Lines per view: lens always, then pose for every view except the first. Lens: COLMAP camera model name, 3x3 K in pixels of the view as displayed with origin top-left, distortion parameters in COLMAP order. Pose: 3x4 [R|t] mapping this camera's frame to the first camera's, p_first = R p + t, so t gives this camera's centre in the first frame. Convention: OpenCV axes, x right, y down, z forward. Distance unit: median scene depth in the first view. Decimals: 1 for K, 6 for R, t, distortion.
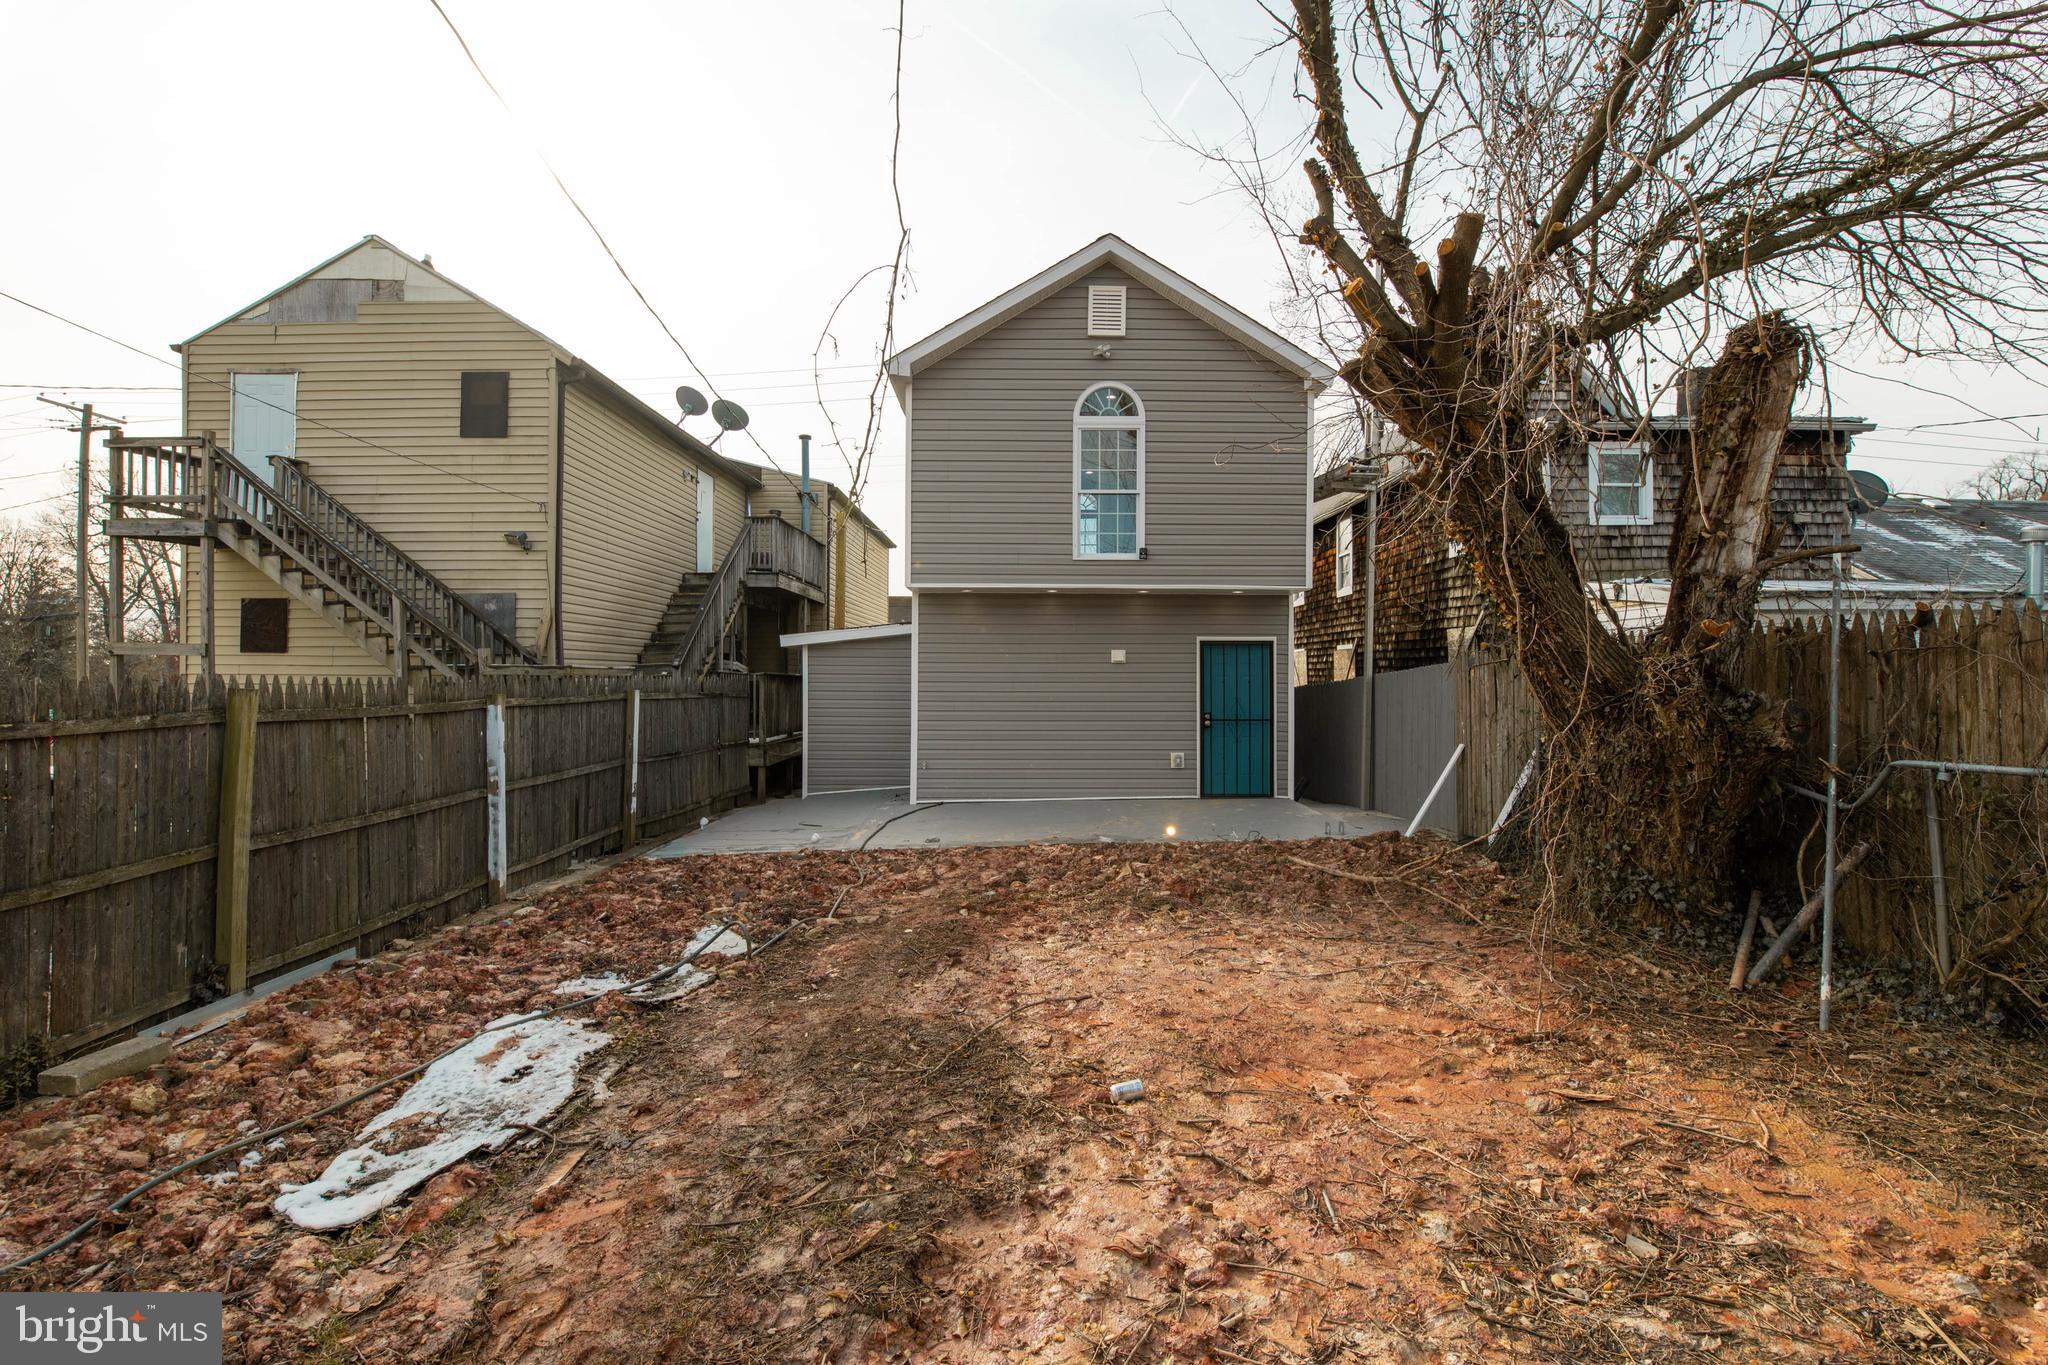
lens RADIAL K [[881.5, 0, 1019.9], [0, 881.5, 672.7], [0, 0, 1]] dist [0.003362, -0.003351]
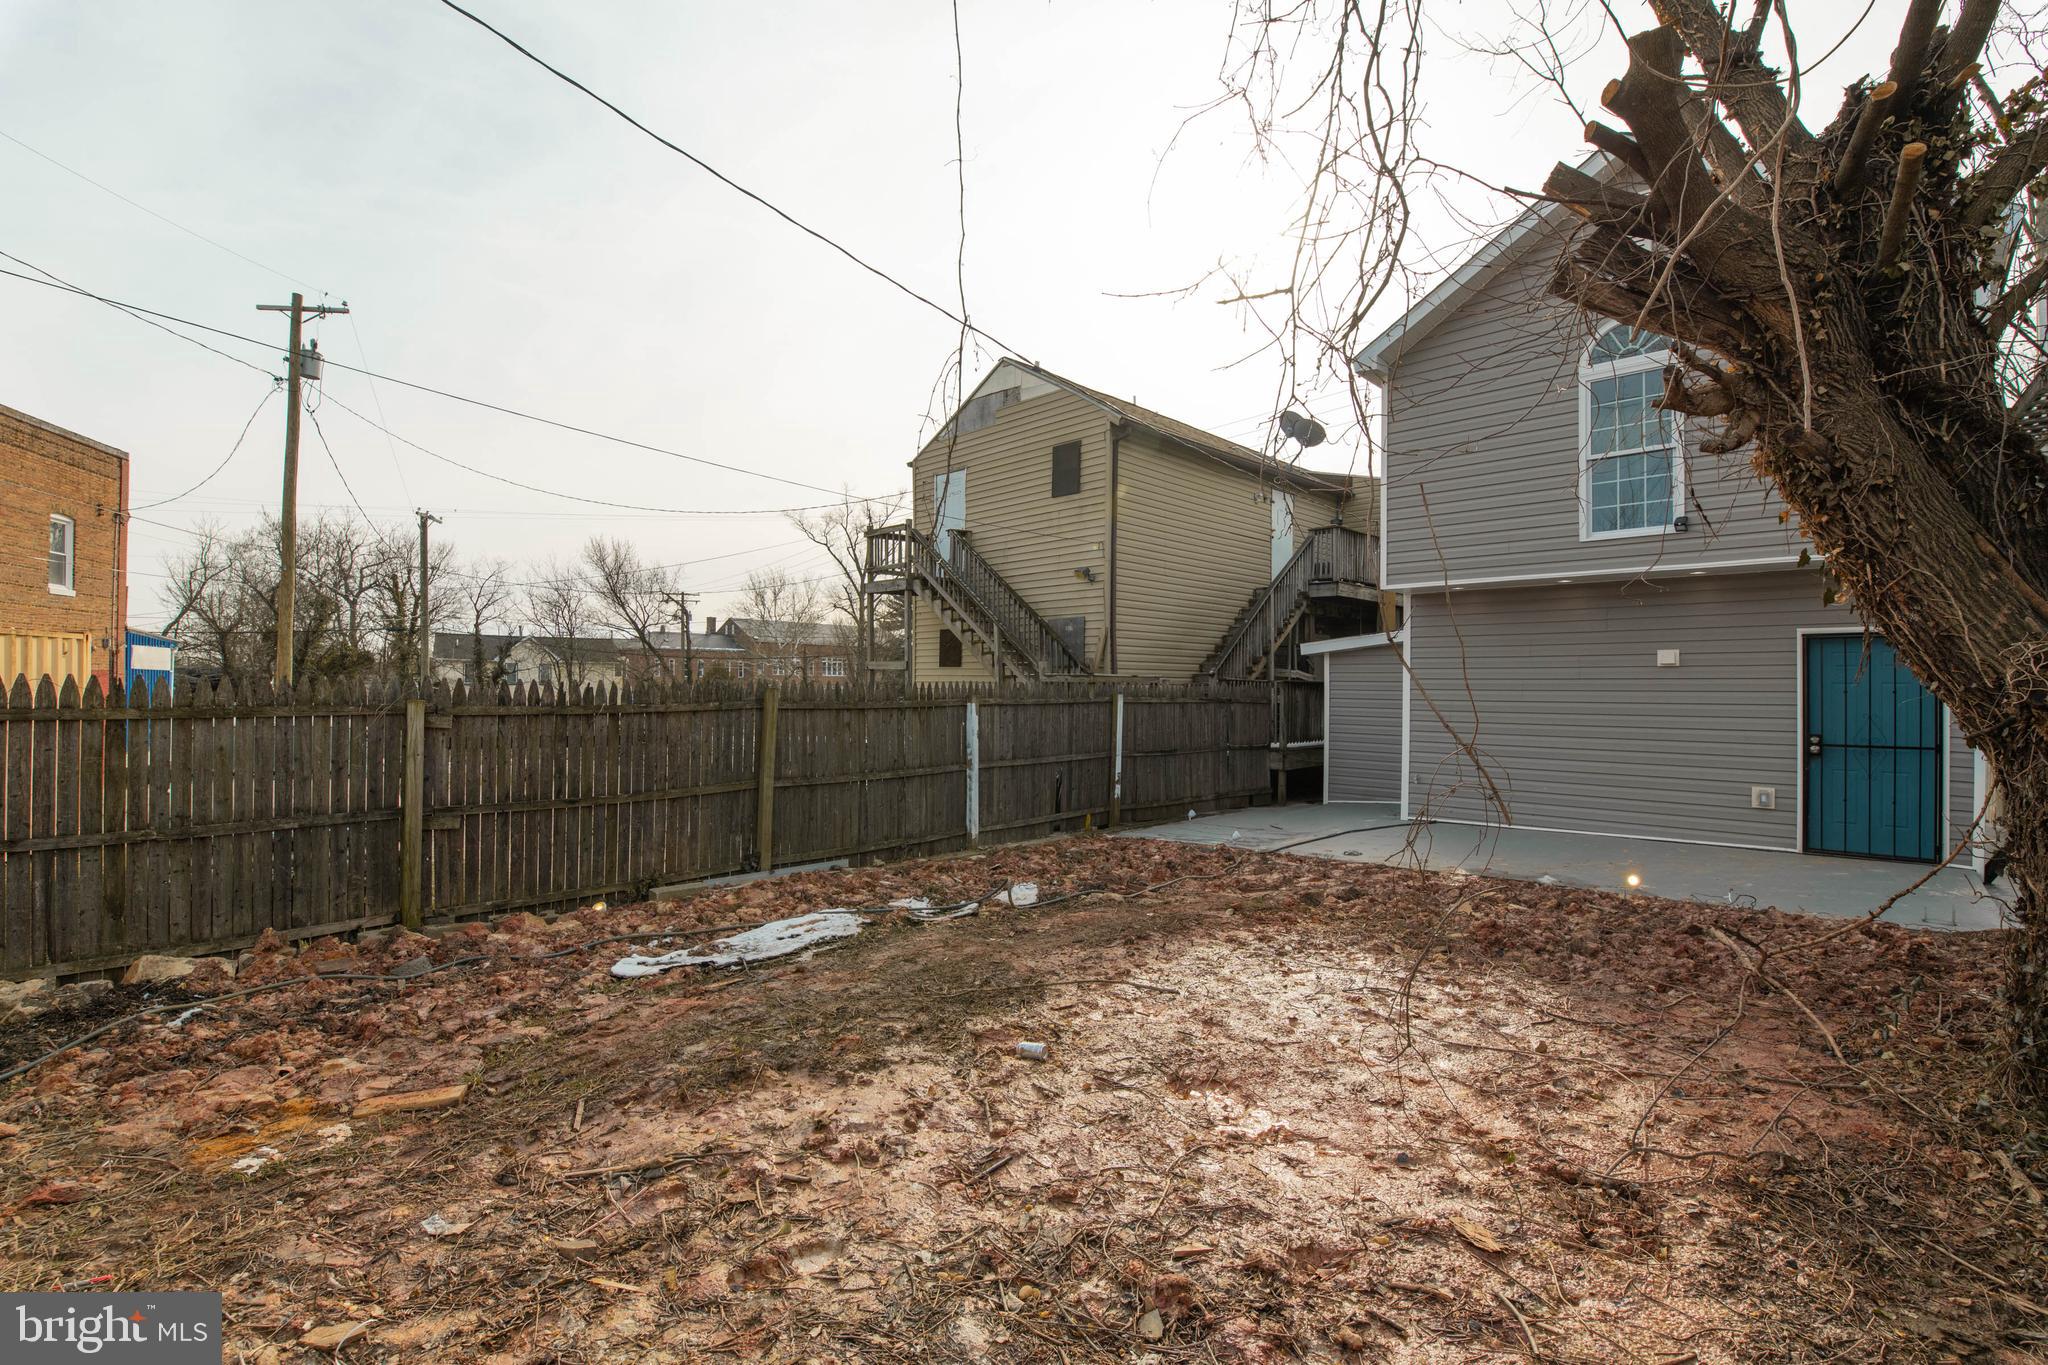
lens RADIAL K [[881.5, 0, 1050.0], [0, 881.5, 679.4], [0, 0, 1]] dist [0.003362, -0.003351]
pose [[0.735515, -0.002700, -0.677503, 0.240772], [-0.000043, 0.999992, -0.004033, 0.003669], [0.677508, 0.002995, 0.735509, 0.054951]]
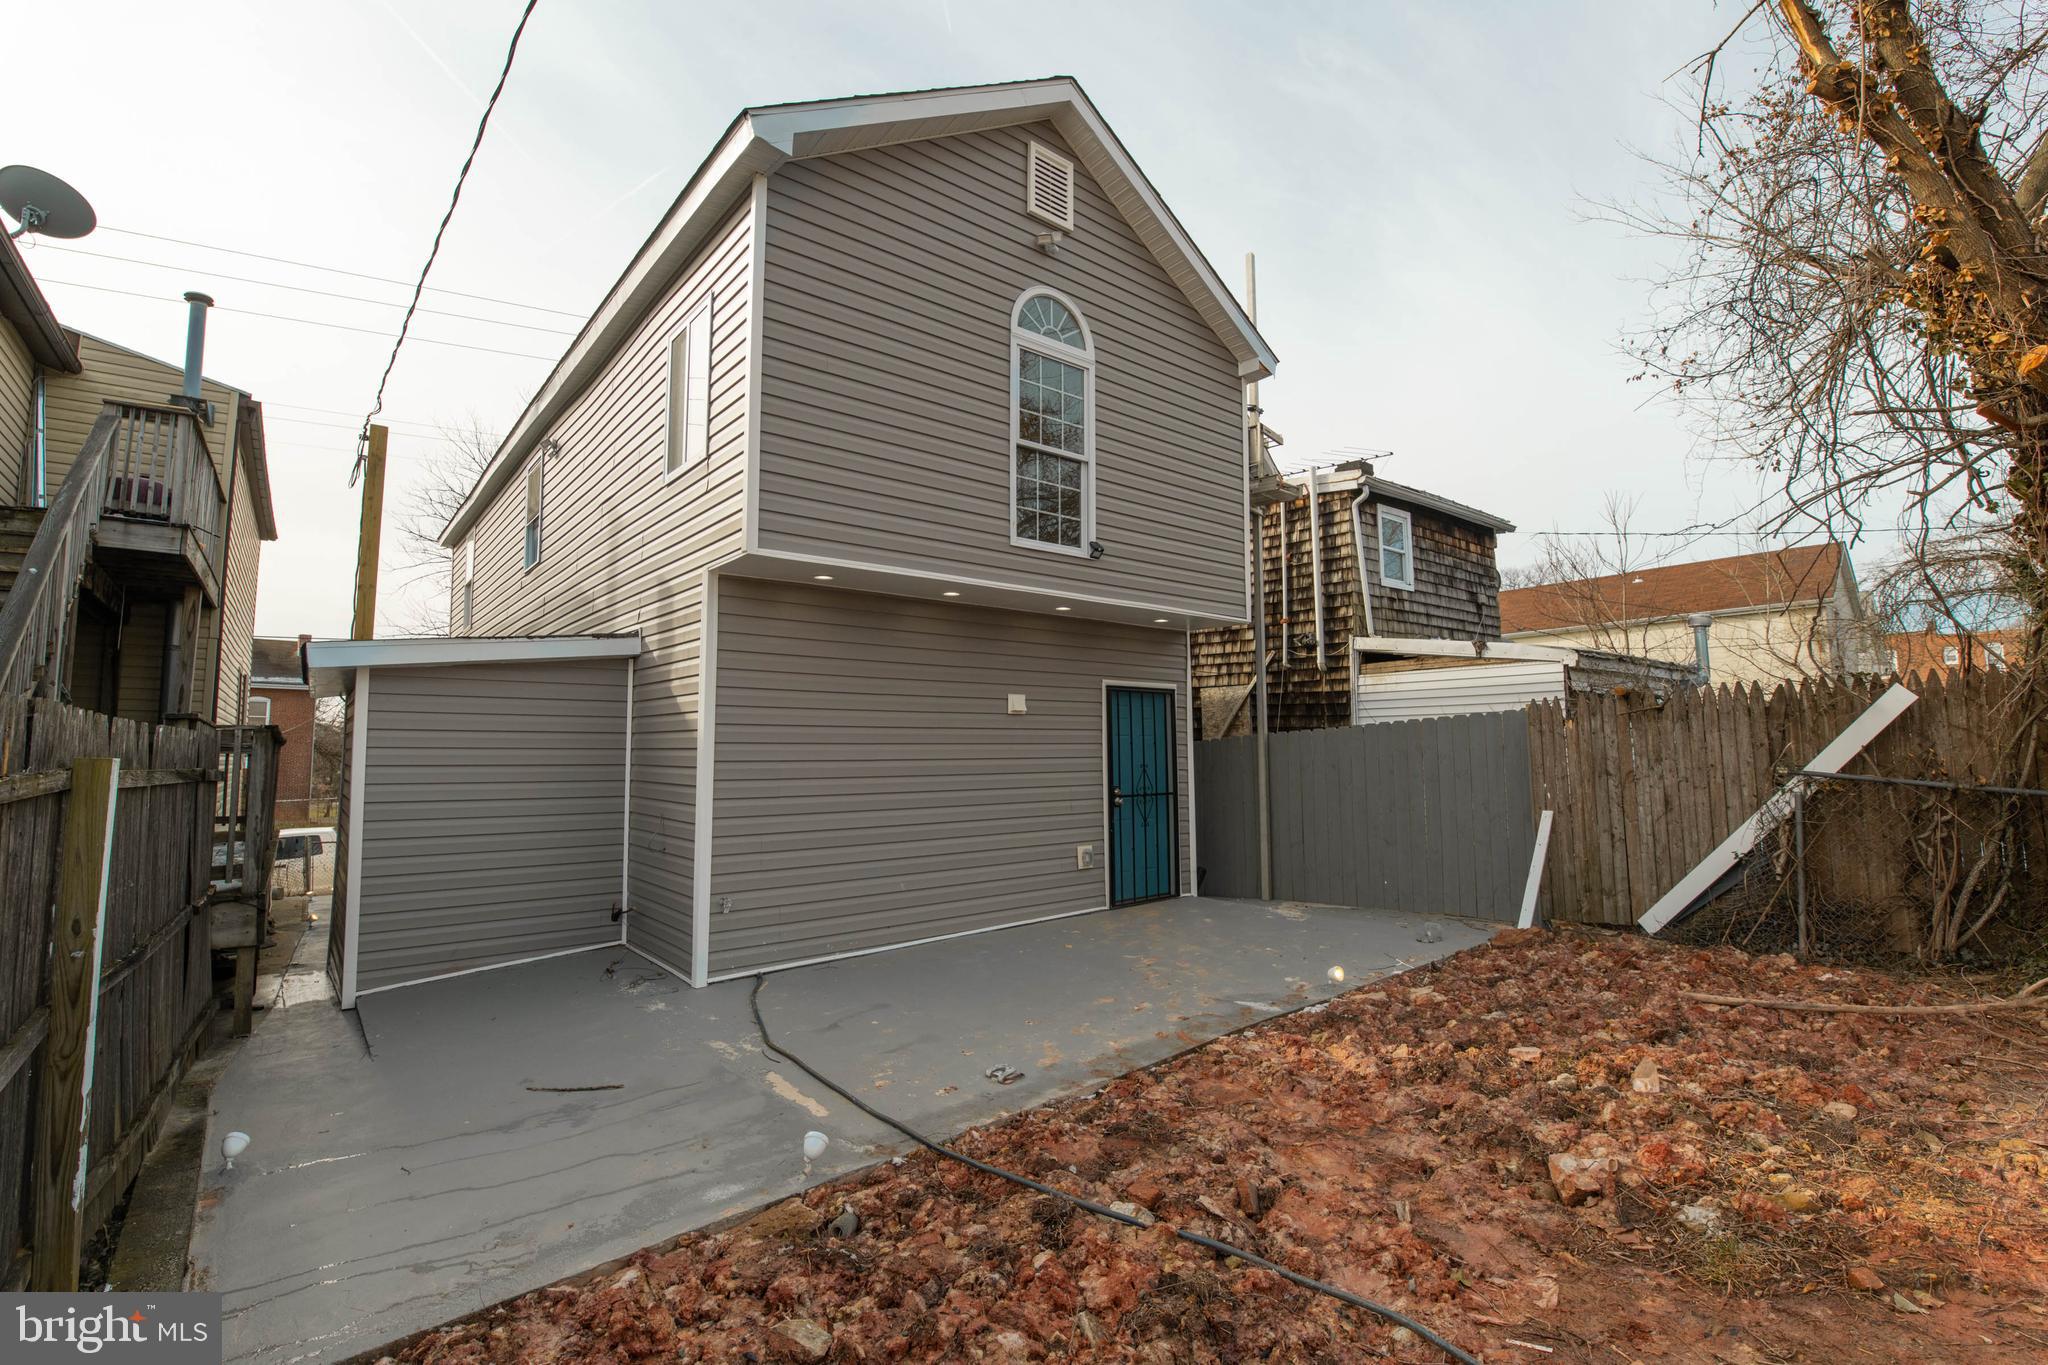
lens RADIAL K [[881.5, 0, 991.0], [0, 881.5, 668.2], [0, 0, 1]] dist [0.003362, -0.003351]
pose [[0.783468, 0.051296, 0.619312, -0.314231], [0.006058, 0.995910, -0.090152, 0.014270], [-0.621403, 0.074383, 0.779952, 0.499826]]
